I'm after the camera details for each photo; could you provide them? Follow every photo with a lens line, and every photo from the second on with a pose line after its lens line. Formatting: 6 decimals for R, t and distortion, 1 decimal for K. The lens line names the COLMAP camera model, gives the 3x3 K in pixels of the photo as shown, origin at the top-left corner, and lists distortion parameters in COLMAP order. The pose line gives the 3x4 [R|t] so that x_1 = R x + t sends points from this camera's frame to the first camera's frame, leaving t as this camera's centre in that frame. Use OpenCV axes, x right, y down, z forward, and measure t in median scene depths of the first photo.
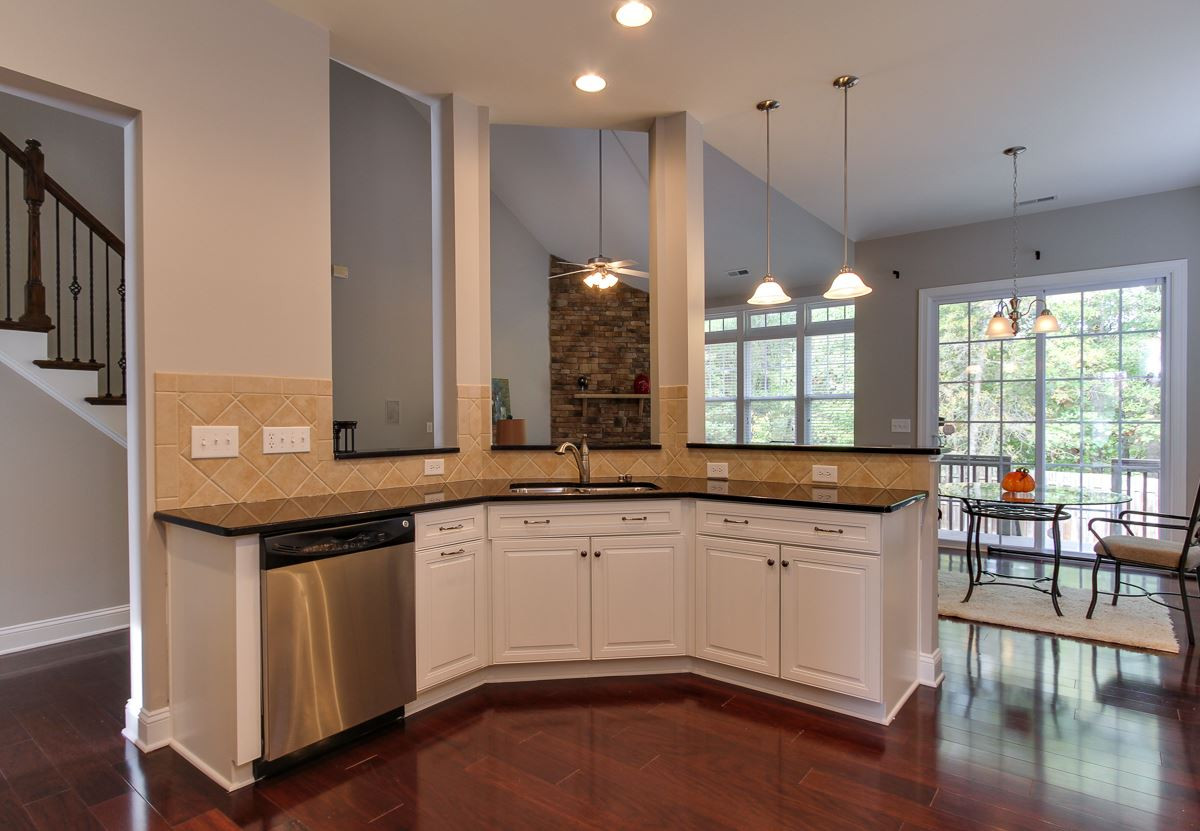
lens RADIAL K [[655.4, 0, 600.8], [0, 655.4, 427.0], [0, 0, 1]] dist [-0.003412, -0.000565]
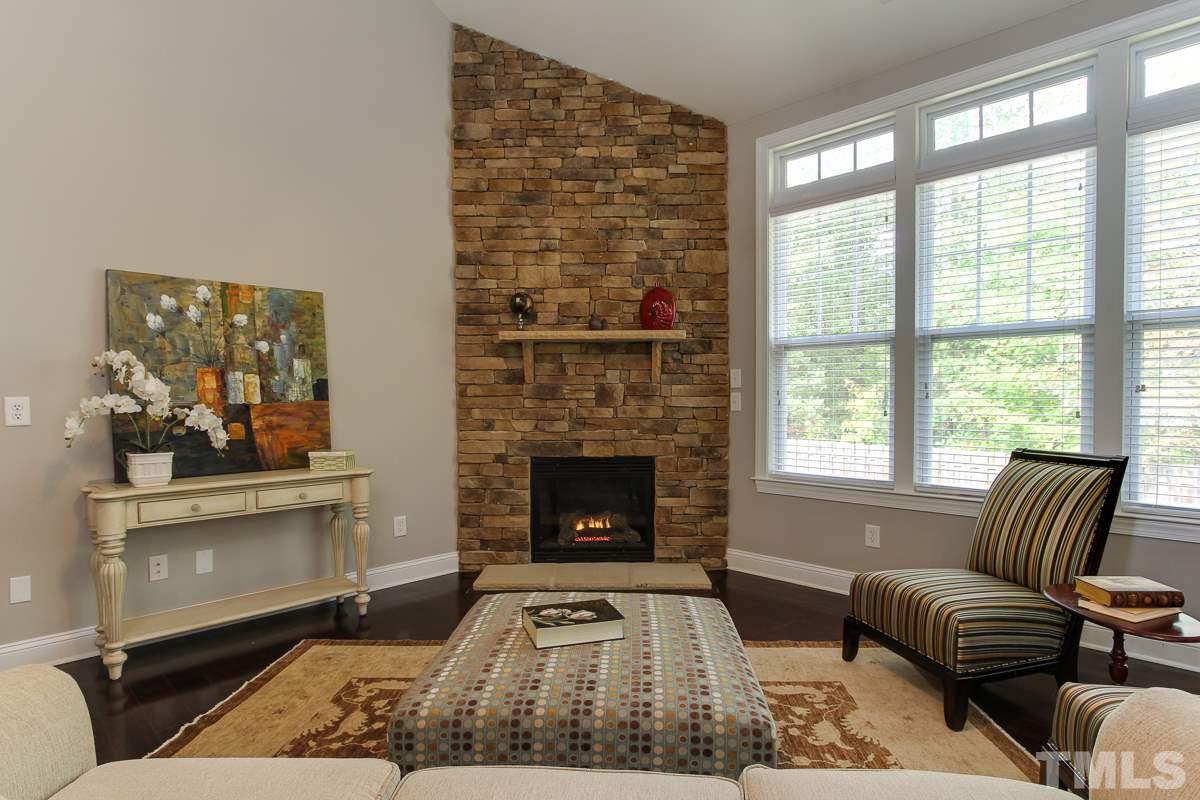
lens RADIAL K [[634.8, 0, 595.0], [0, 634.8, 408.6], [0, 0, 1]] dist [-0.013800, 0.009033]
pose [[0.992564, 0.000682, -0.121720, 0.073138], [0.000457, 0.999956, 0.009329, -0.002785], [0.121721, -0.009316, 0.992521, 0.575844]]
